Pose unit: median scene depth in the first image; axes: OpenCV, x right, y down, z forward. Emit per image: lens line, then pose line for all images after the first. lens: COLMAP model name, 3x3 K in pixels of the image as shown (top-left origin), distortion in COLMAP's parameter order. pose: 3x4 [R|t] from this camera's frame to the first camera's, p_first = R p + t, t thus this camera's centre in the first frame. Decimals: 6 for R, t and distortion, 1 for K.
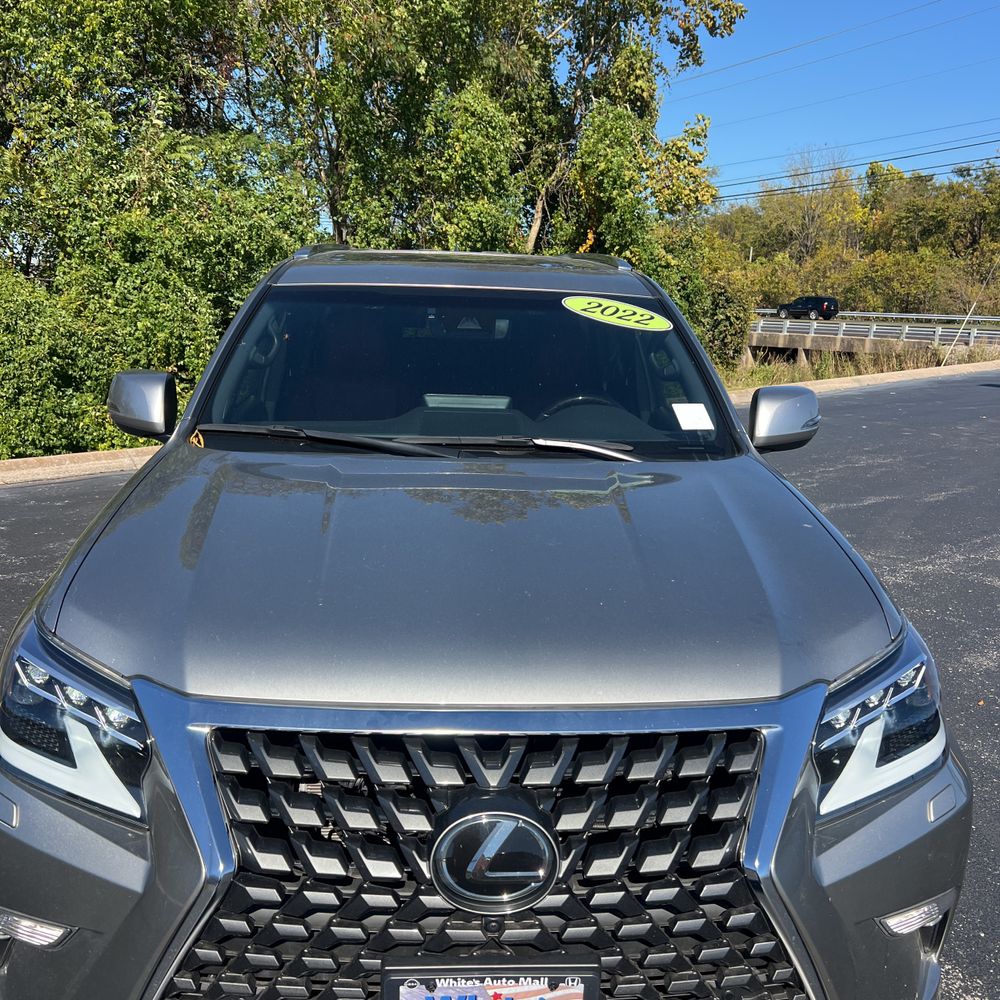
lens RADIAL K [[1013.2, 0, 516.1], [0, 1013.2, 493.1], [0, 0, 1]] dist [0.016109, 0.000000]
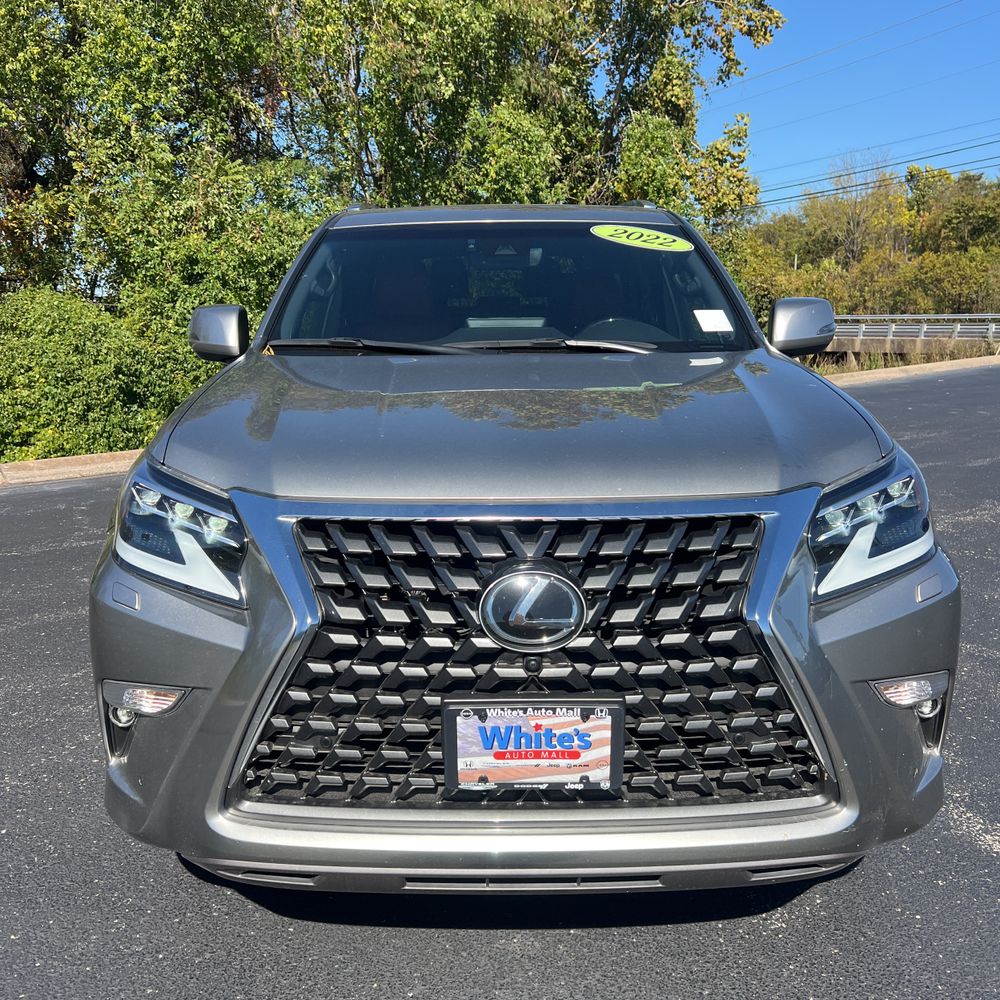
lens RADIAL K [[1013.2, 0, 502.2], [0, 1013.2, 483.2], [0, 0, 1]] dist [0.016109, 0.000000]
pose [[0.997552, -0.030664, -0.062841, 0.010397], [0.028727, 0.999091, -0.031502, 0.114600], [0.063750, 0.029620, 0.997526, -0.090611]]
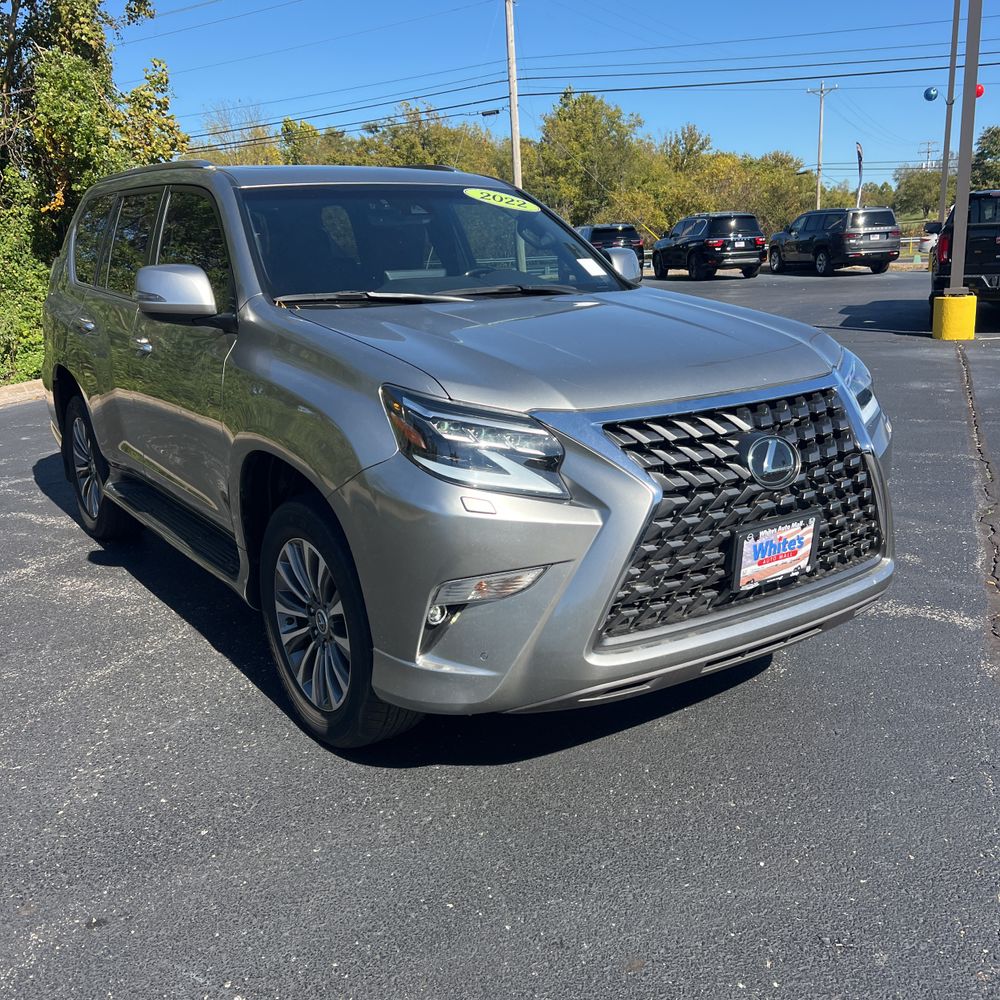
lens RADIAL K [[1013.2, 0, 503.7], [0, 1013.2, 496.9], [0, 0, 1]] dist [0.016109, 0.000000]
pose [[0.860774, -0.181946, 0.475357, -0.590974], [0.163025, 0.983279, 0.081152, 0.093173], [-0.482174, 0.007642, 0.876042, -0.150939]]
